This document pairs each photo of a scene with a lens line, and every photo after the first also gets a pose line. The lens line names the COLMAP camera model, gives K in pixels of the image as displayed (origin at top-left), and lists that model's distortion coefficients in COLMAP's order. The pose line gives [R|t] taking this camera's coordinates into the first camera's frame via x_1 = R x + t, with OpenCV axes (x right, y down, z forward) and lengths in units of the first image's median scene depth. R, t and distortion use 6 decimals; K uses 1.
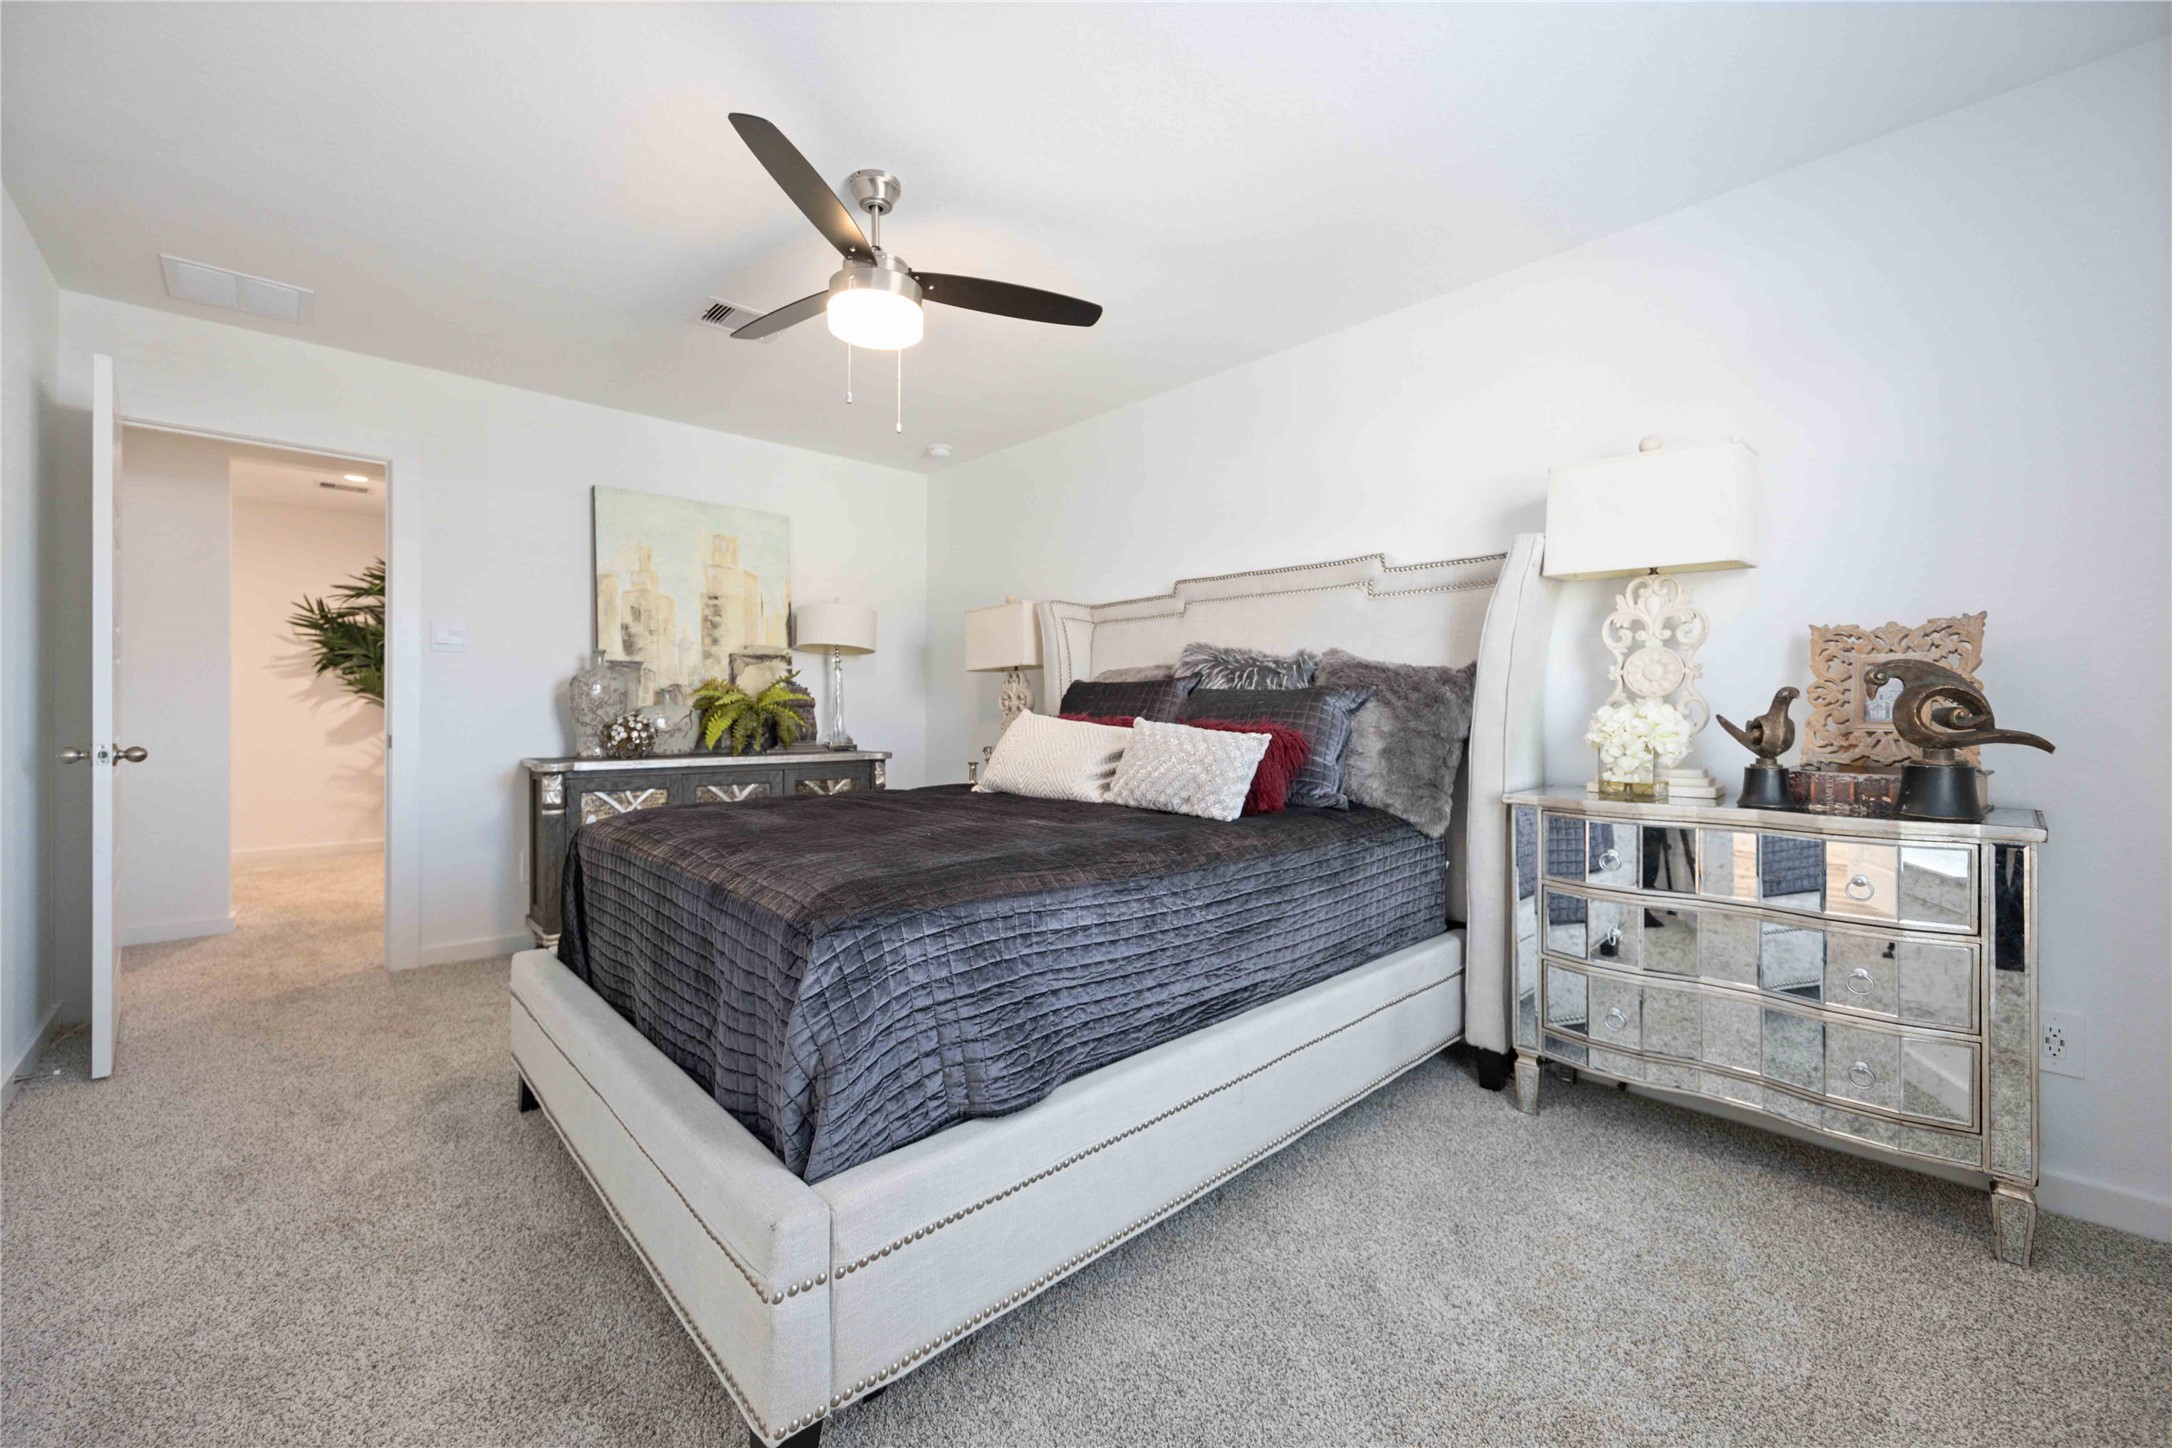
lens RADIAL K [[865.4, 0, 1078.8], [0, 865.4, 715.5], [0, 0, 1]] dist [-0.000006, -0.000067]
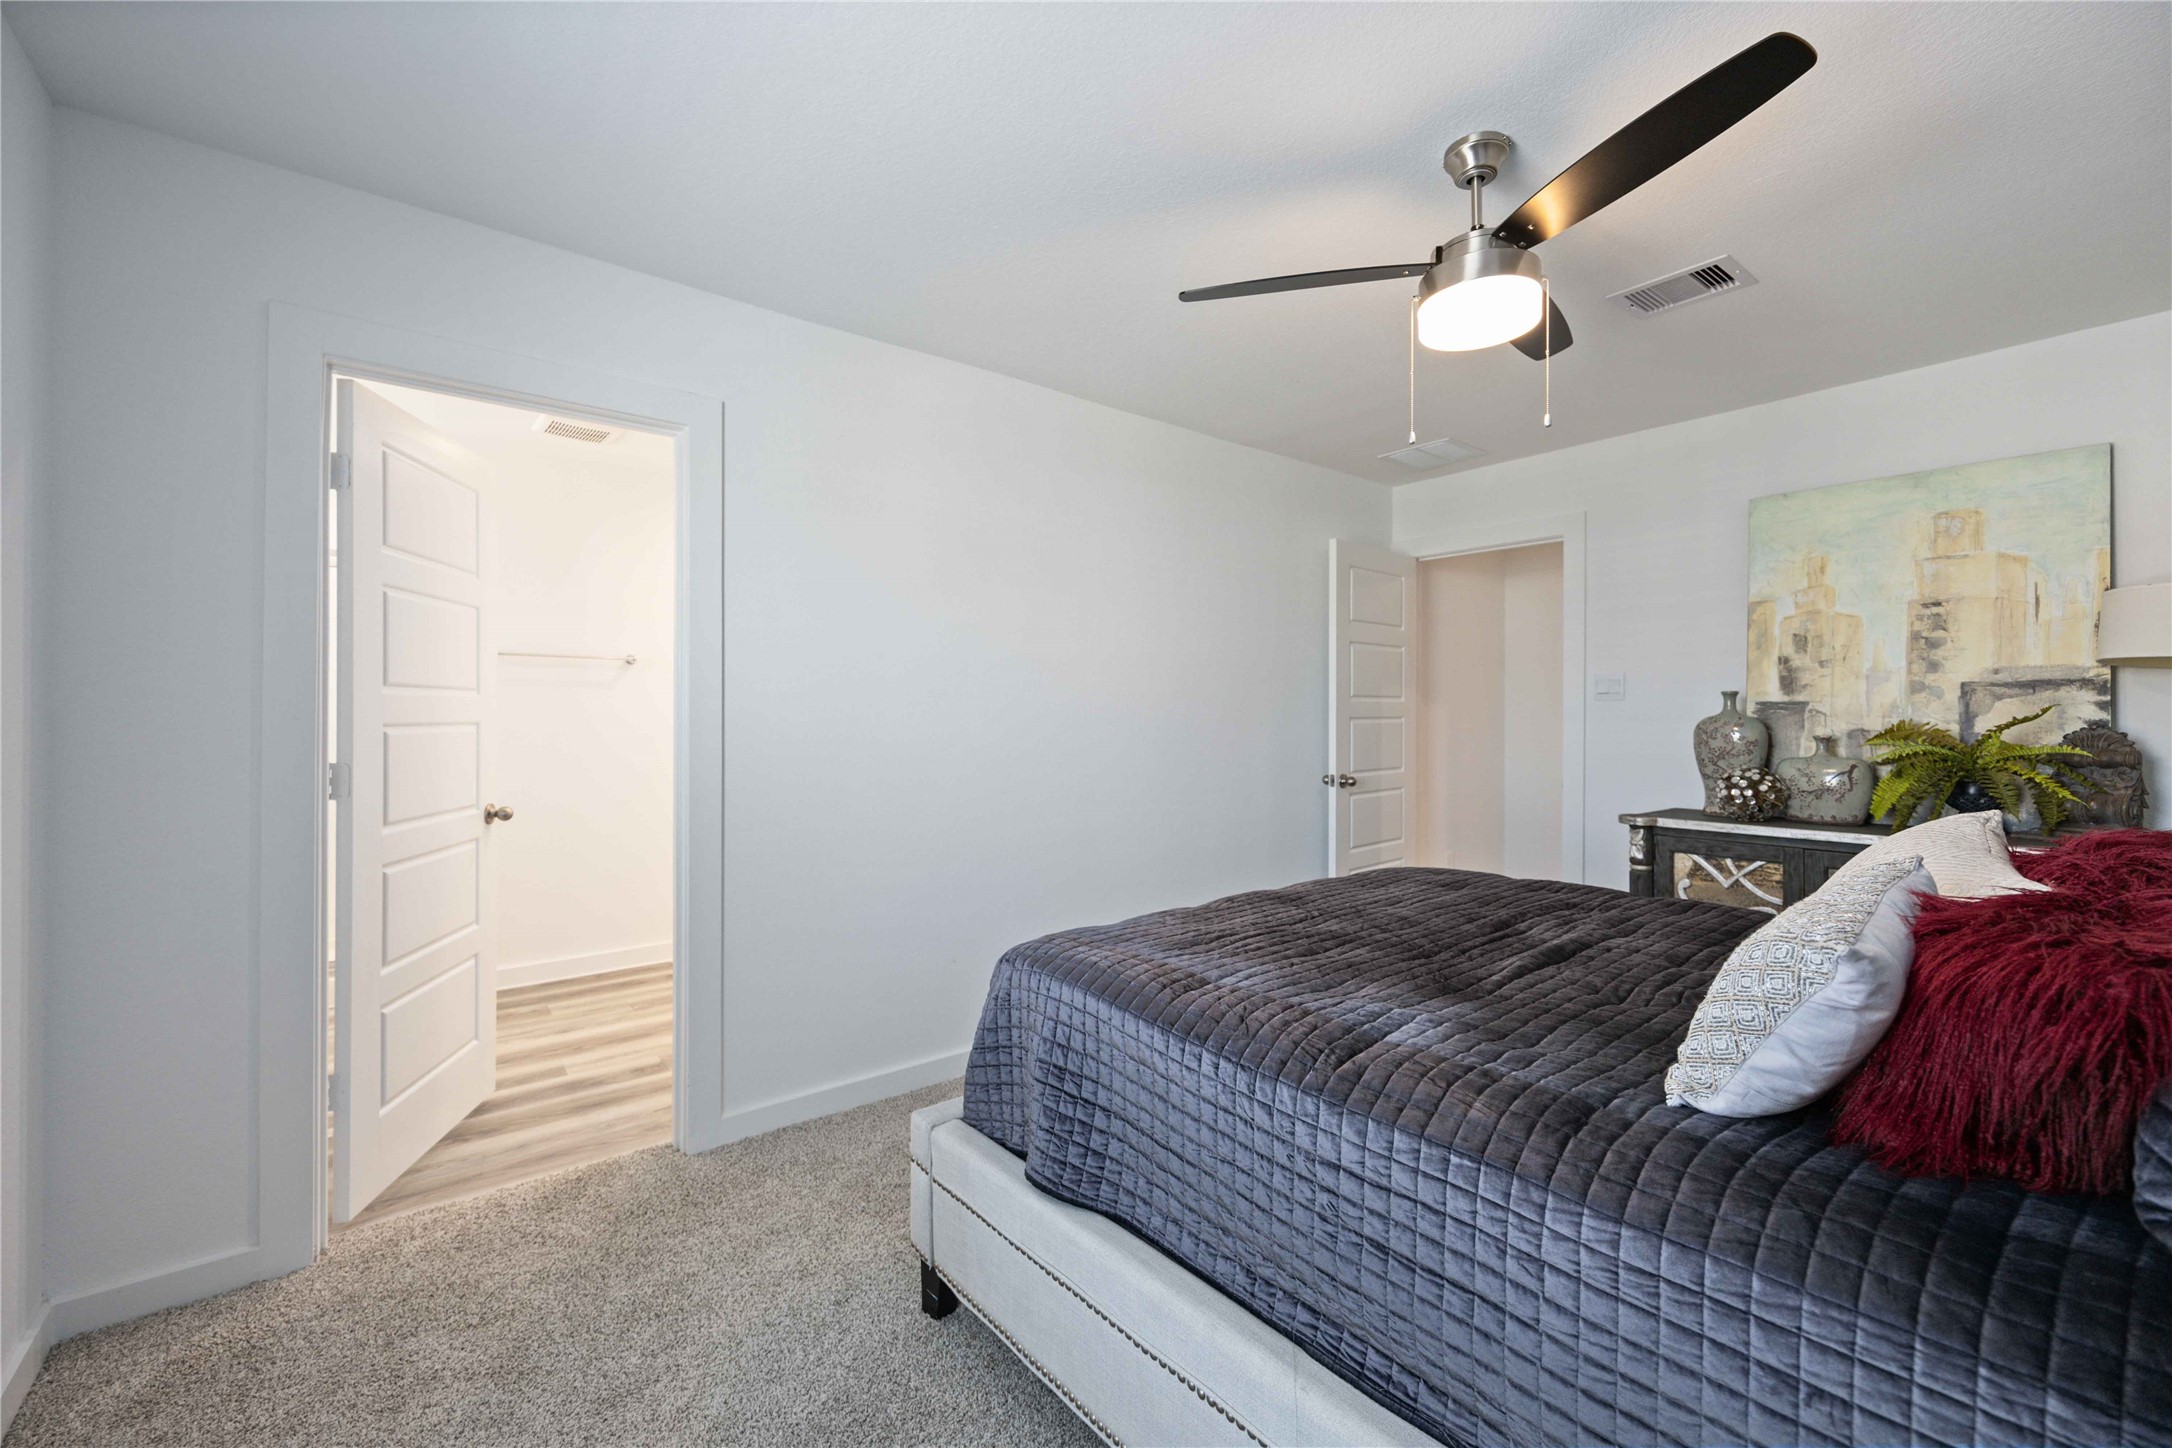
lens RADIAL K [[865.4, 0, 1076.3], [0, 865.4, 715.1], [0, 0, 1]] dist [-0.000006, -0.000067]
pose [[-0.064992, -0.007156, -0.997860, 0.354037], [-0.007165, 0.999952, -0.006705, -0.041384], [0.997860, 0.006714, -0.065040, 0.396950]]
